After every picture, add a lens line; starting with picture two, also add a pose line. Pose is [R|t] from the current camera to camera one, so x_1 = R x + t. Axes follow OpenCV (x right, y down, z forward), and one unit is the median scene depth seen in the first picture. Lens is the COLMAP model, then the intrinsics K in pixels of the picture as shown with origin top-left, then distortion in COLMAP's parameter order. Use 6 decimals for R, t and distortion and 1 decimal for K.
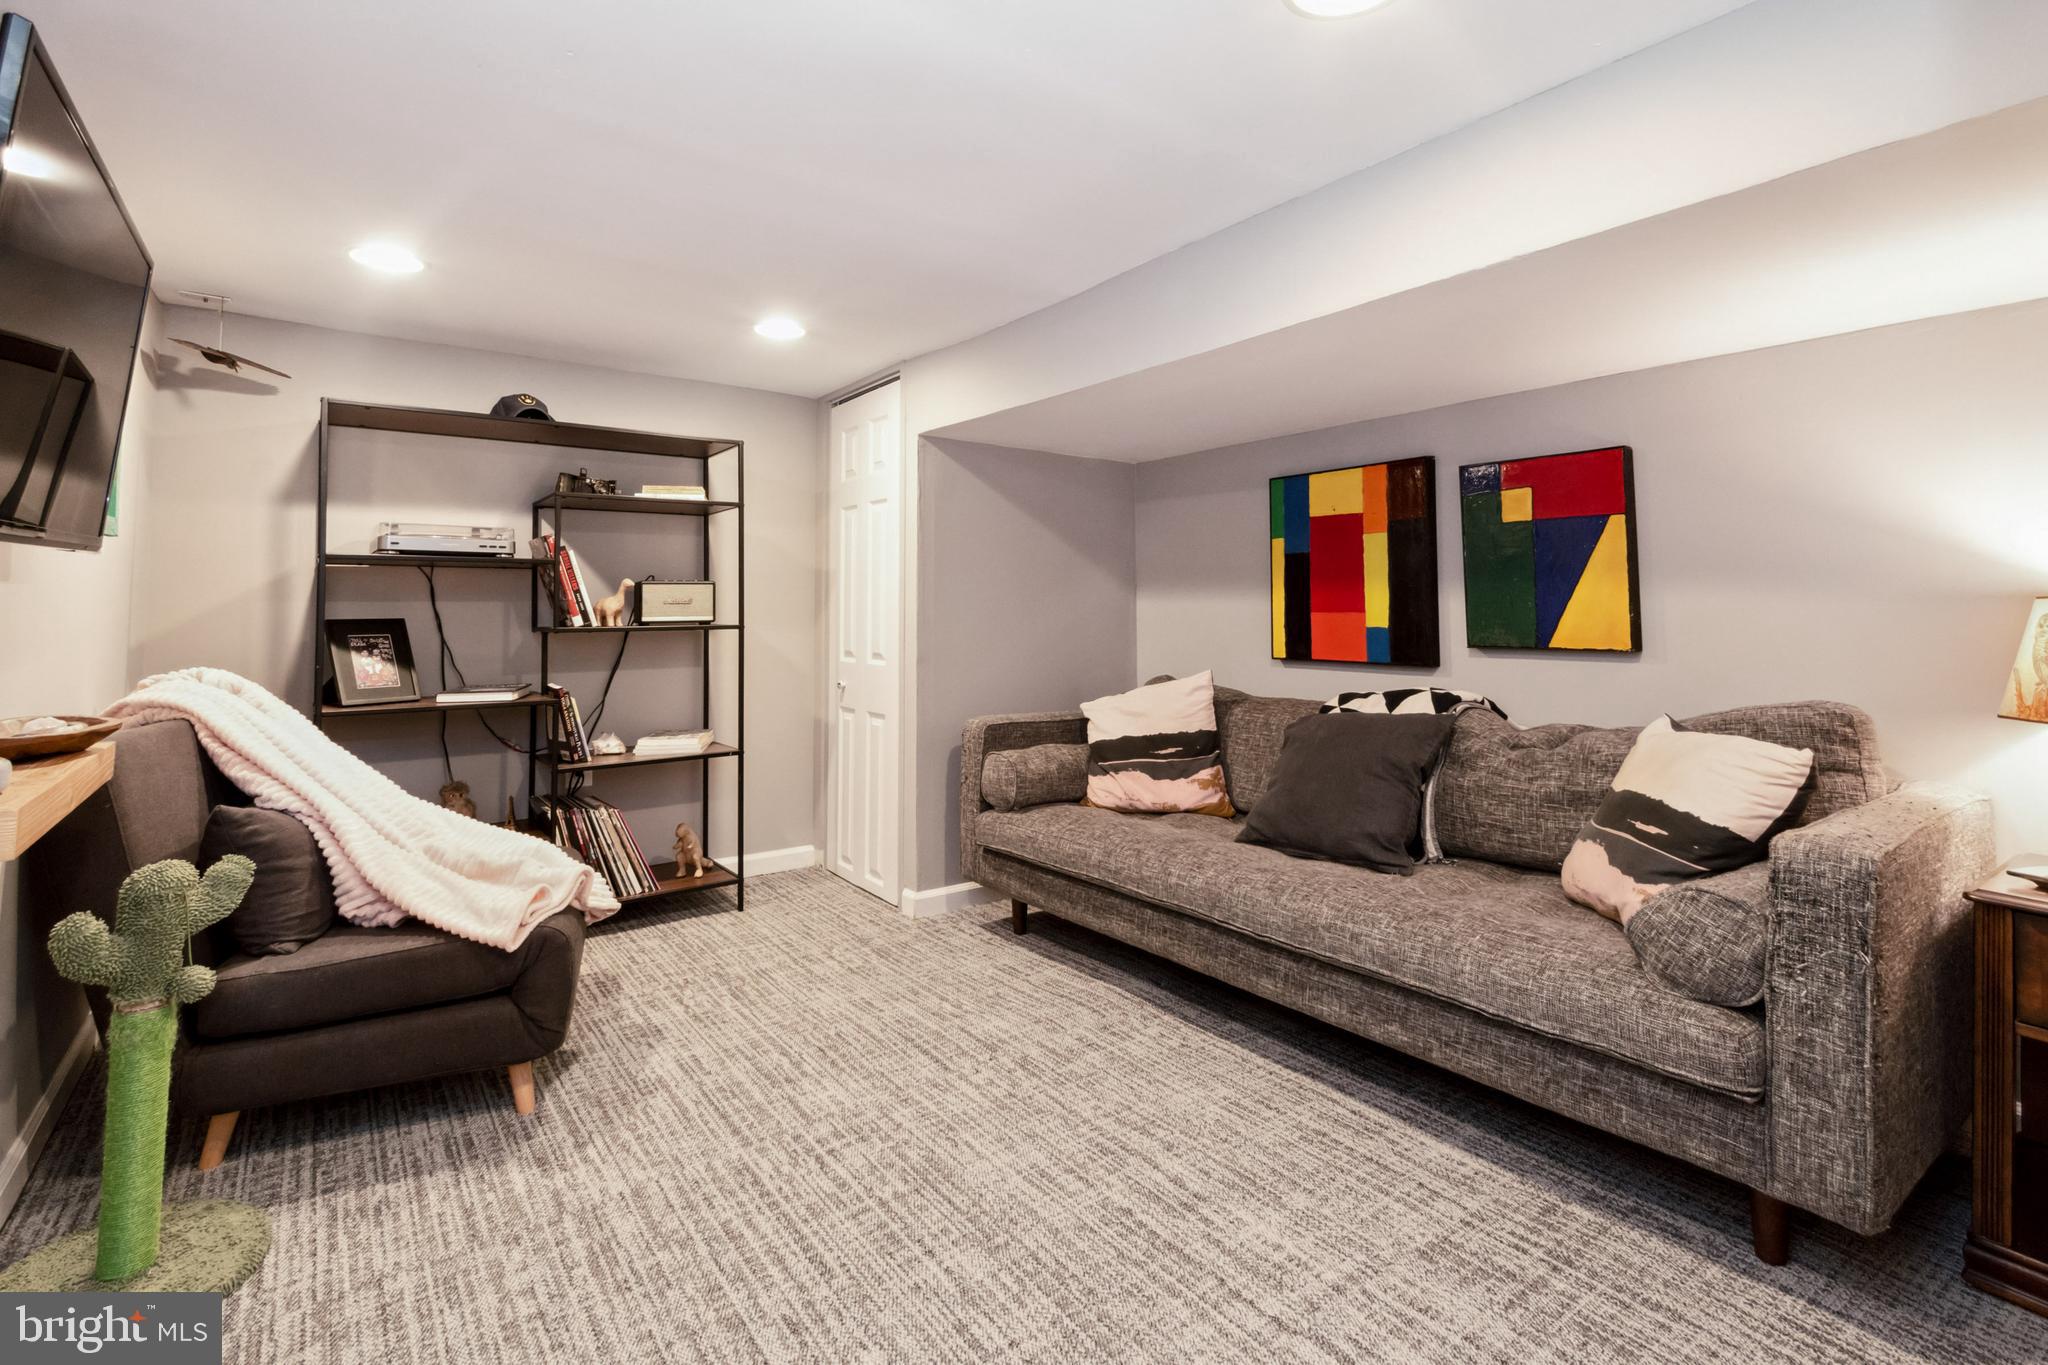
lens RADIAL K [[960.4, 0, 1018.9], [0, 960.4, 544.8], [0, 0, 1]] dist [0.000052, -0.000460]
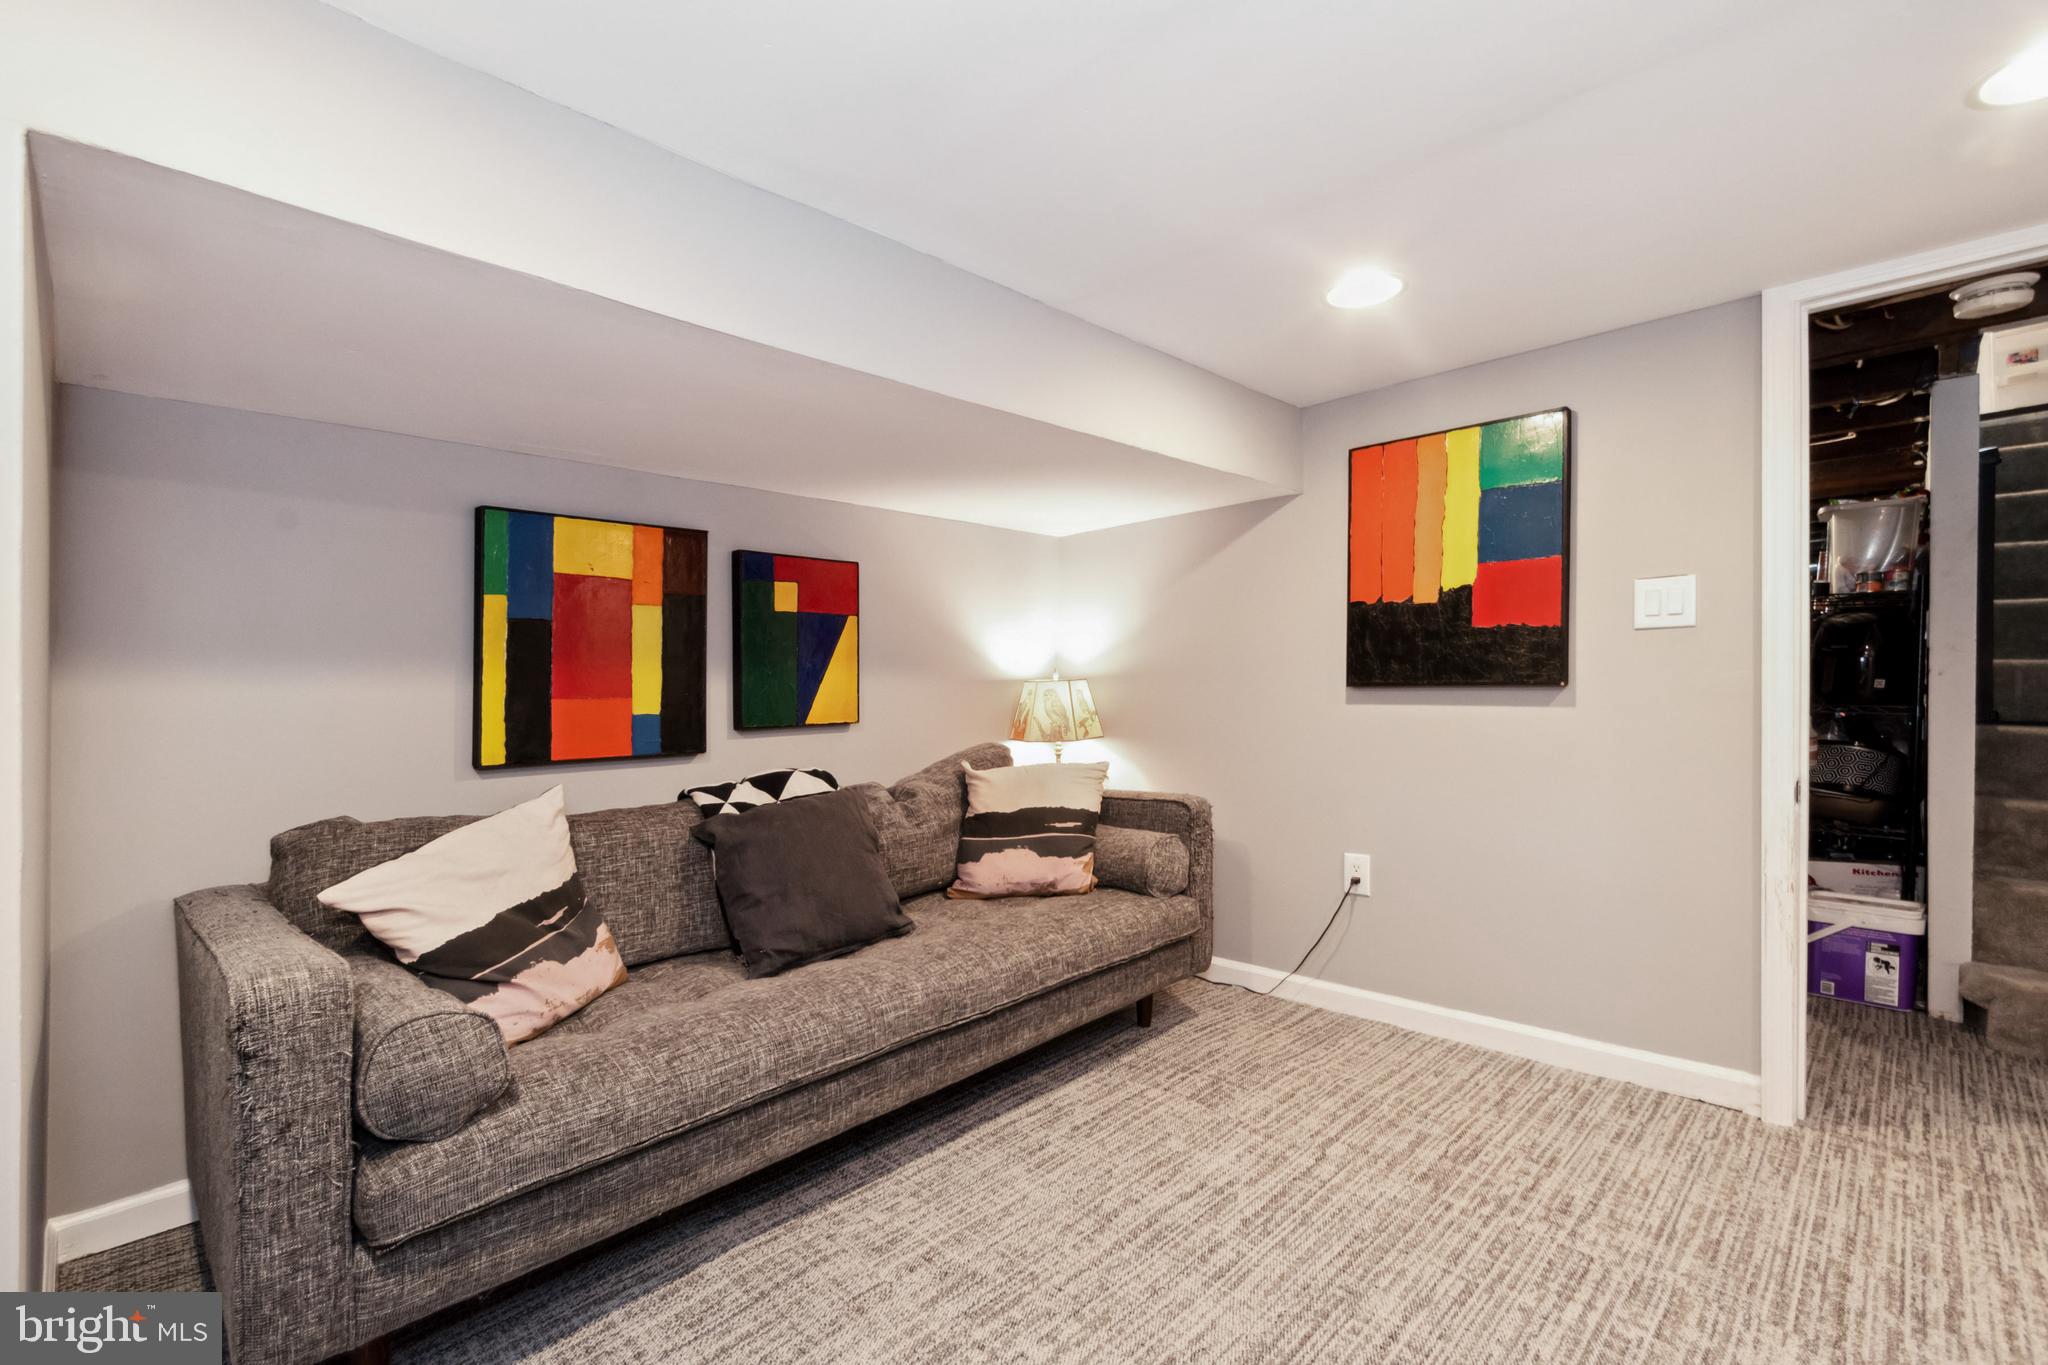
lens RADIAL K [[923.5, 0, 986.6], [0, 923.5, 692.9], [0, 0, 1]] dist [0.011783, -0.007806]
pose [[-0.157989, -0.002721, 0.987437, -0.599219], [-0.051638, 0.998651, -0.005510, 0.066420], [-0.986090, -0.051860, -0.157917, 0.993424]]
